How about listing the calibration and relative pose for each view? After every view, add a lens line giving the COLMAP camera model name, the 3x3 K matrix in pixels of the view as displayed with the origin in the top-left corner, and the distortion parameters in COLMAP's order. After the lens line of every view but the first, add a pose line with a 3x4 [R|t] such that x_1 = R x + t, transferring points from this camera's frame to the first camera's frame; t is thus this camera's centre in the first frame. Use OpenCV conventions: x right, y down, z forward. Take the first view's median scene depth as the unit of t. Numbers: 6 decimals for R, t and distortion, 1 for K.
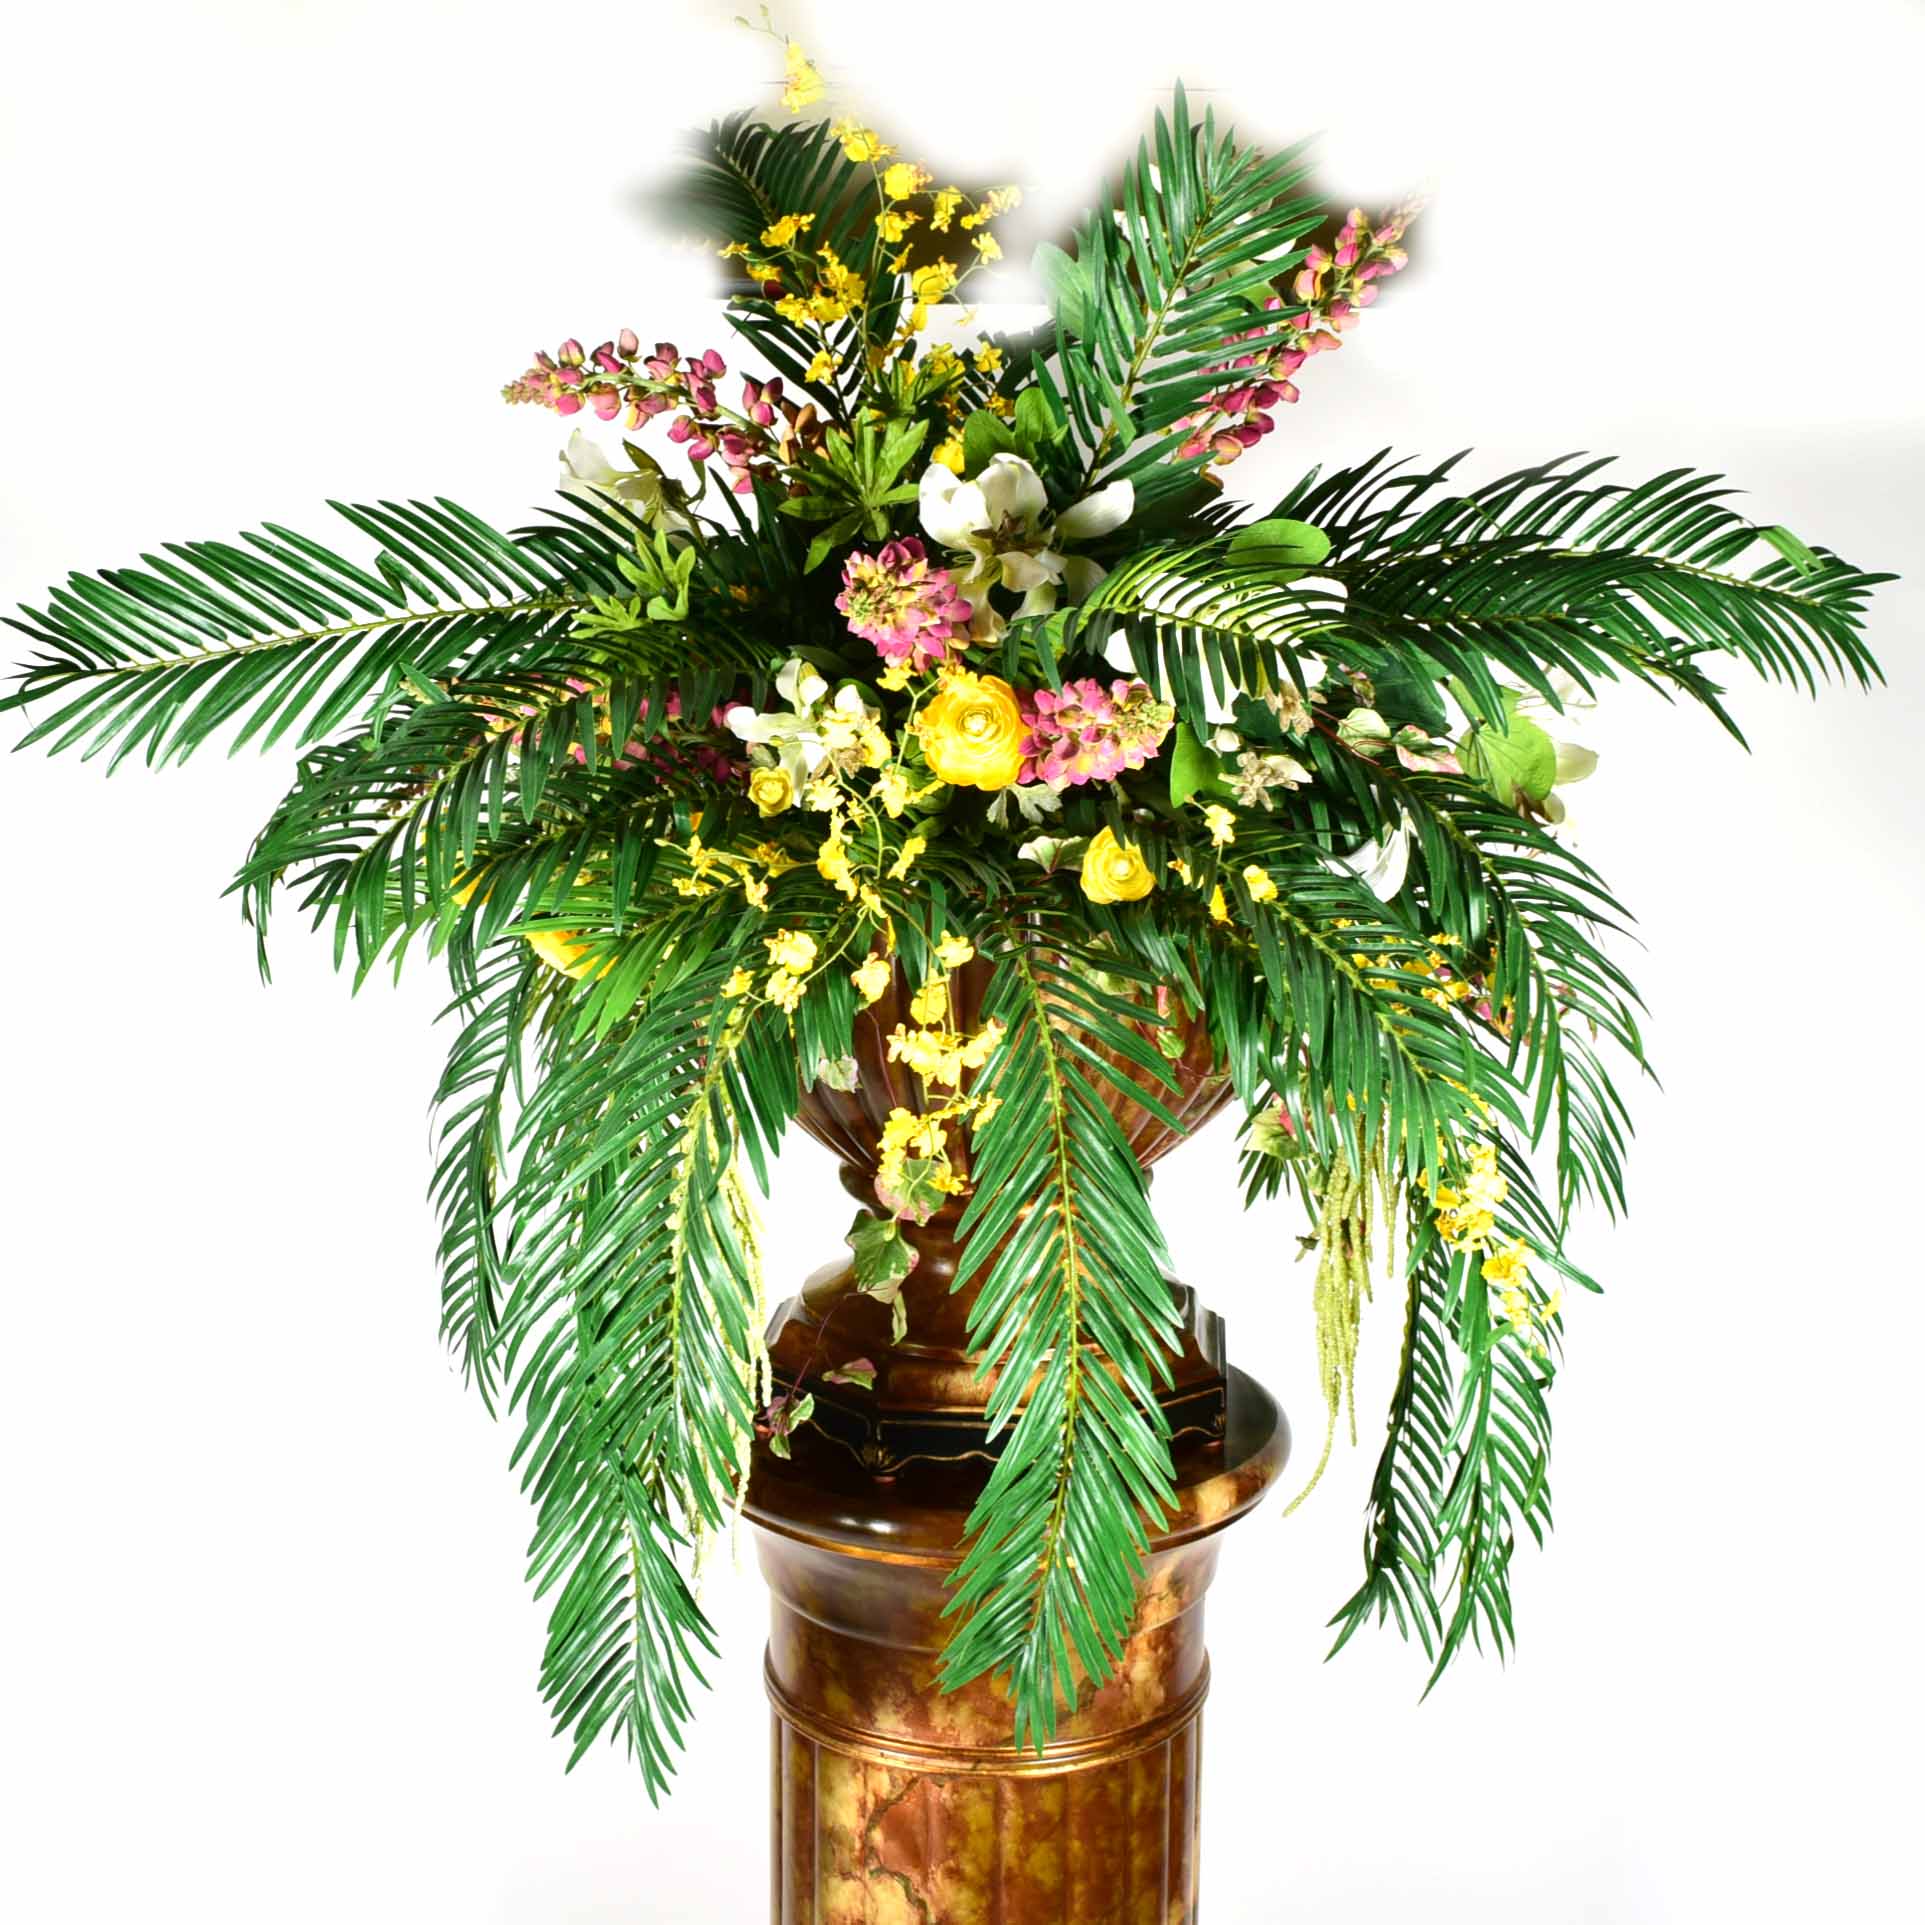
lens RADIAL K [[2780.1, 0, 992.0], [0, 2780.1, 911.8], [0, 0, 1]] dist [-0.031864, -0.037329]
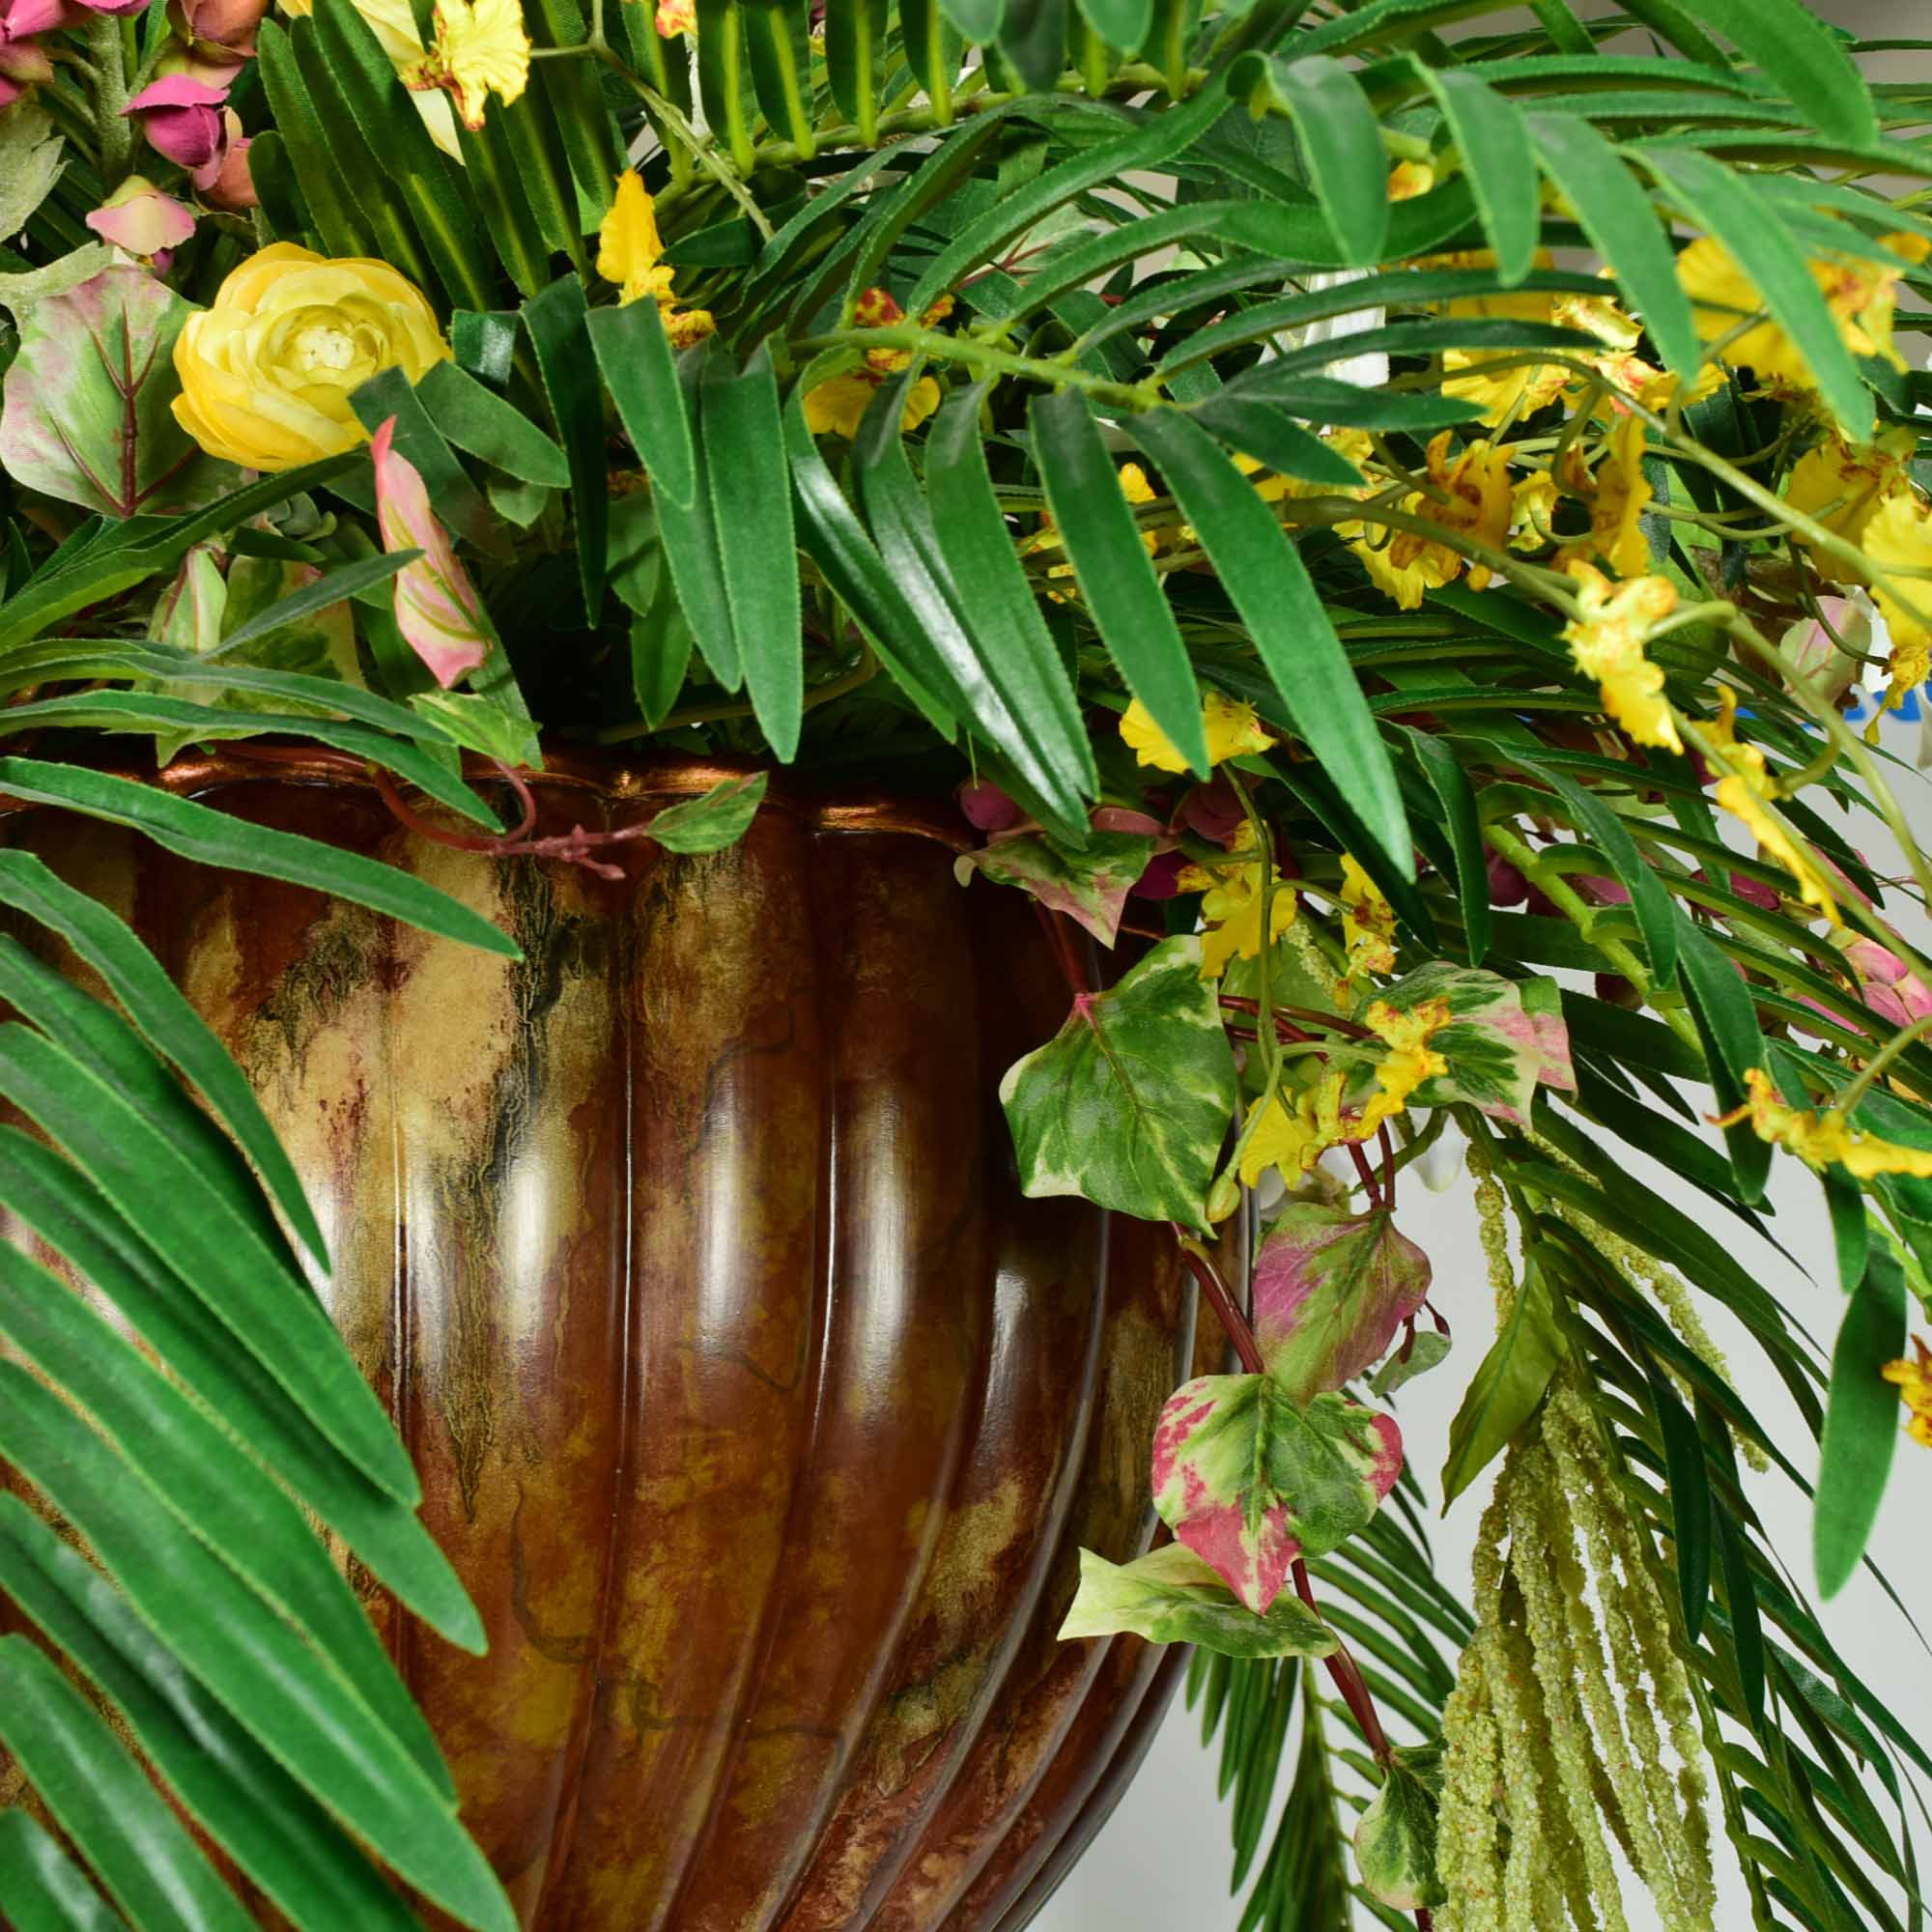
lens RADIAL K [[2690.9, 0, 966.0], [0, 2690.9, 966.0], [0, 0, 1]] dist [-0.020571, -0.021967]
pose [[0.988991, -0.147946, 0.002863, 0.096423], [0.124724, 0.823035, -0.554128, 0.181883], [0.079625, 0.548384, 0.832427, 0.803379]]
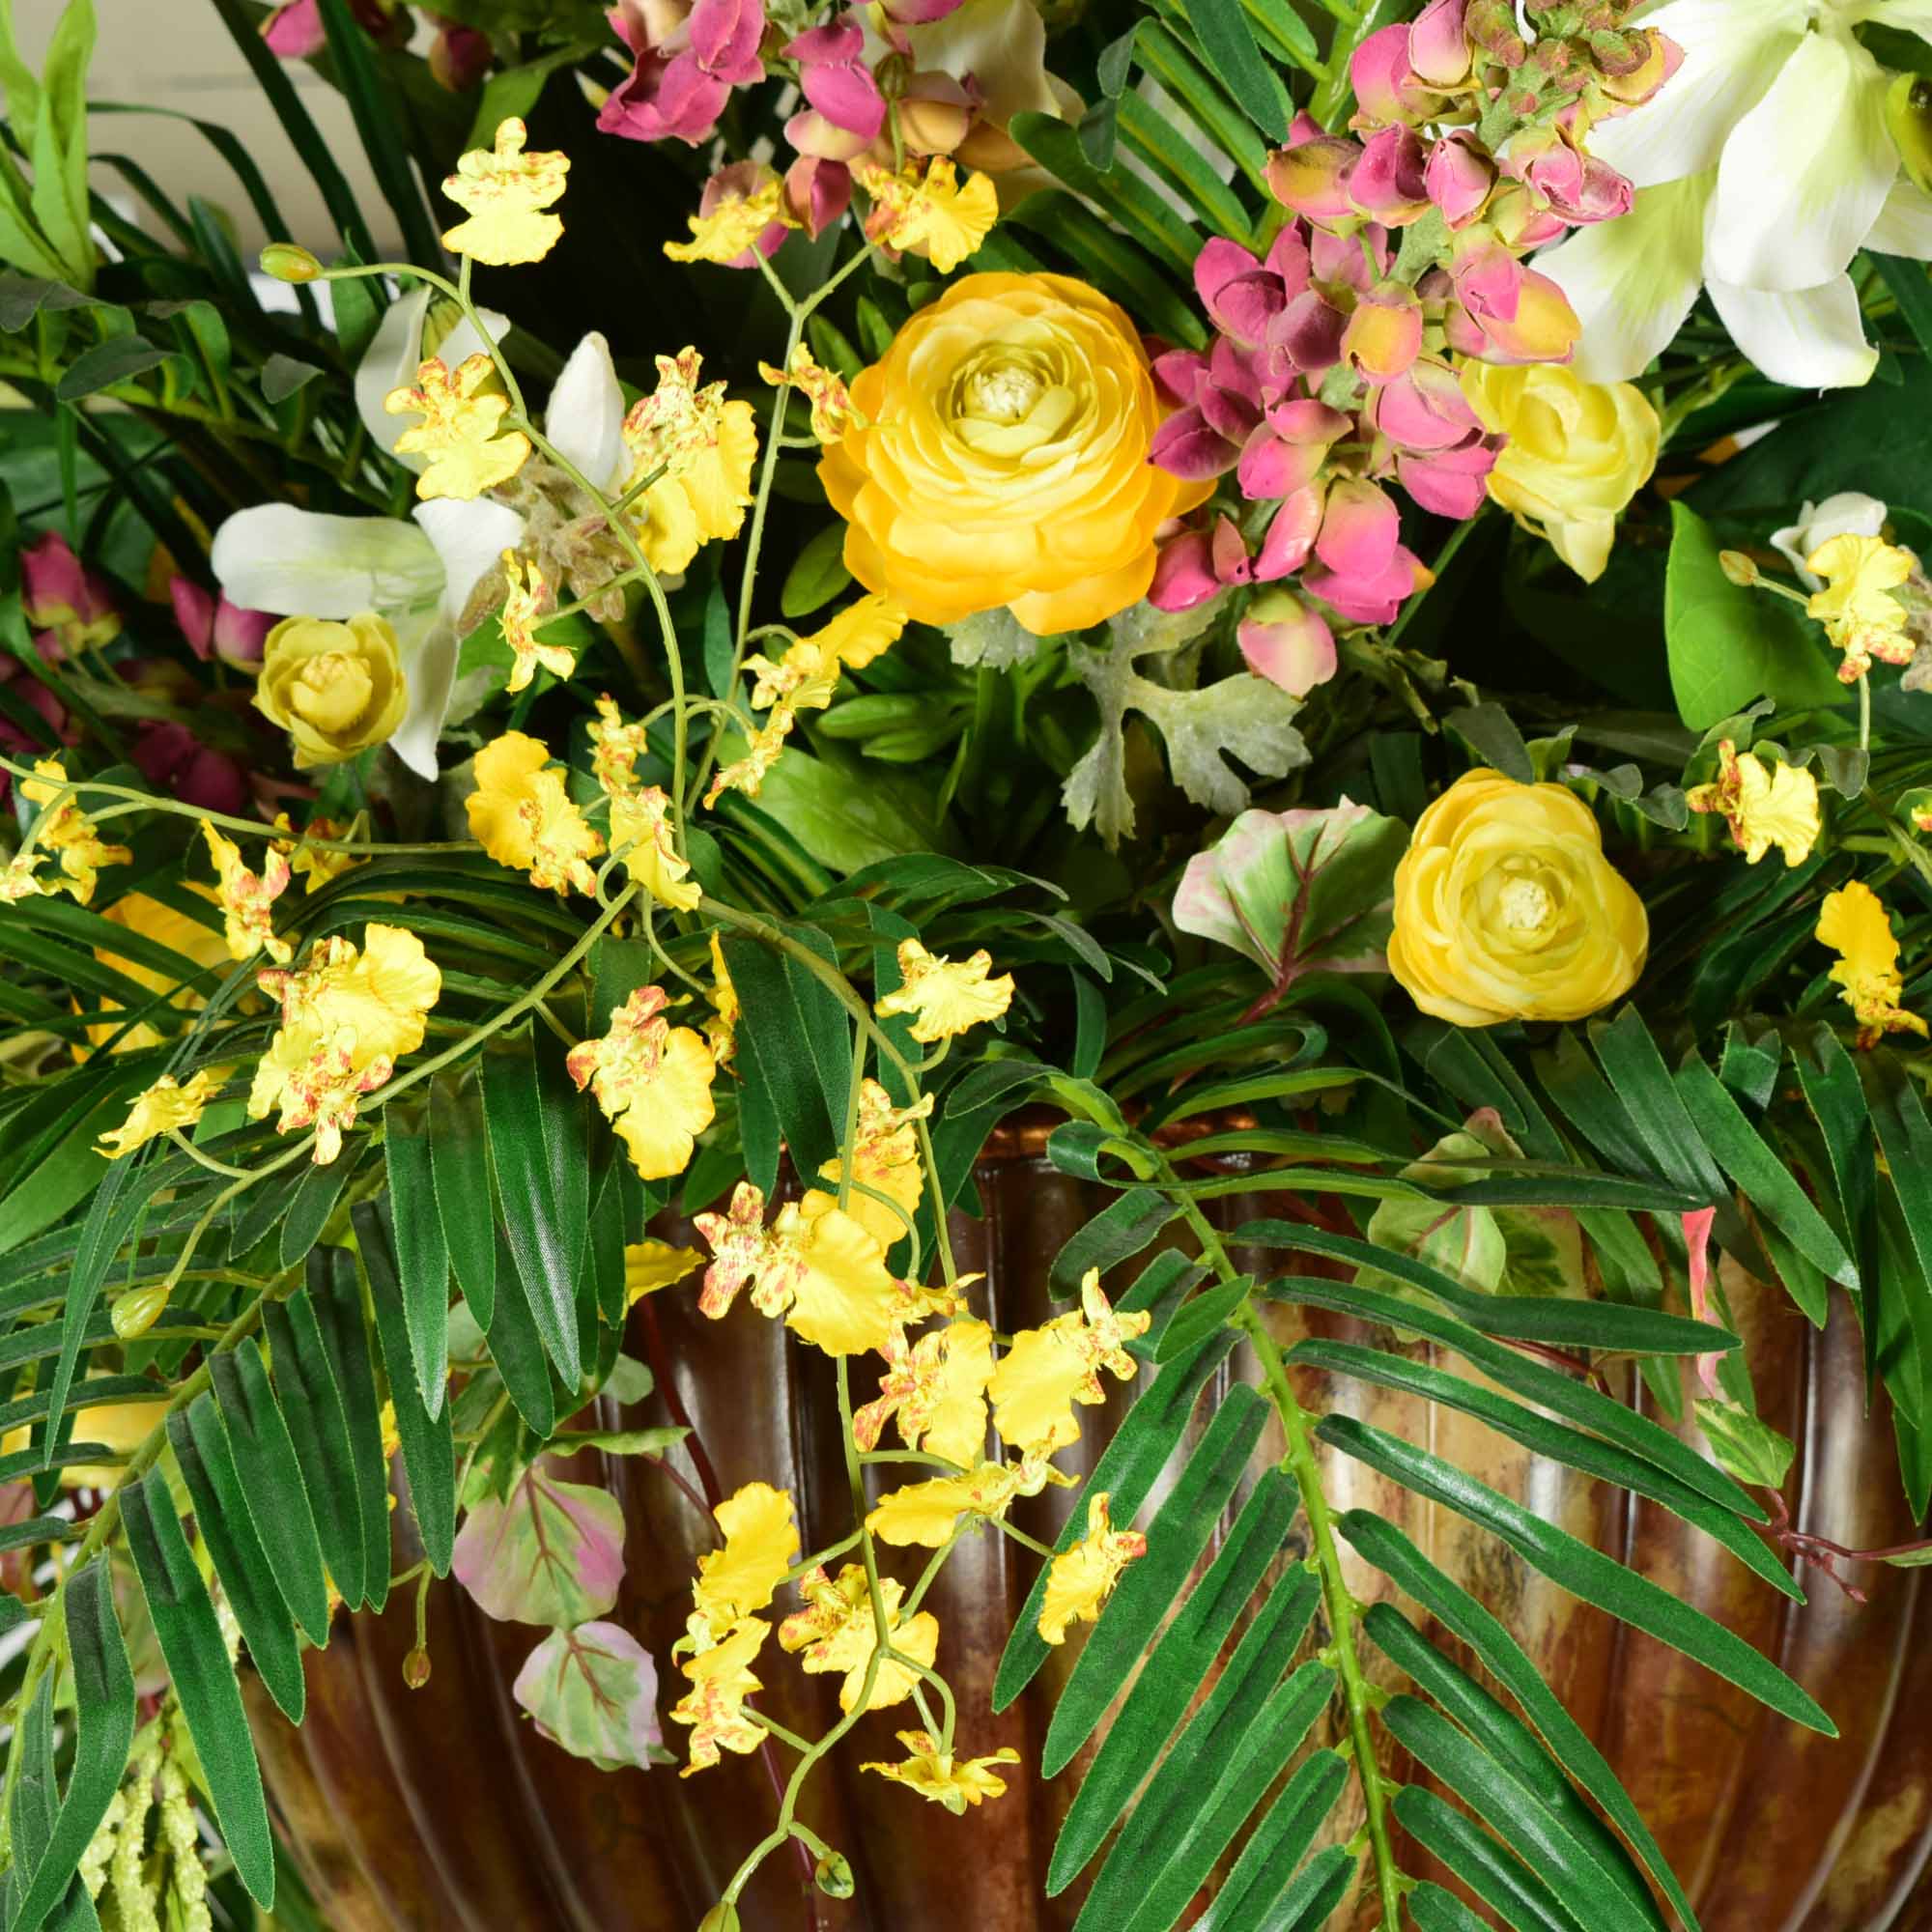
lens RADIAL K [[5445.2, 0, 966.0], [0, 5445.2, 966.0], [0, 0, 1]] dist [-0.035873, -0.092471]
pose [[0.998429, -0.047727, -0.029342, 0.004051], [0.036351, 0.950387, -0.308939, 0.162747], [0.042631, 0.307387, 0.950629, 0.441939]]
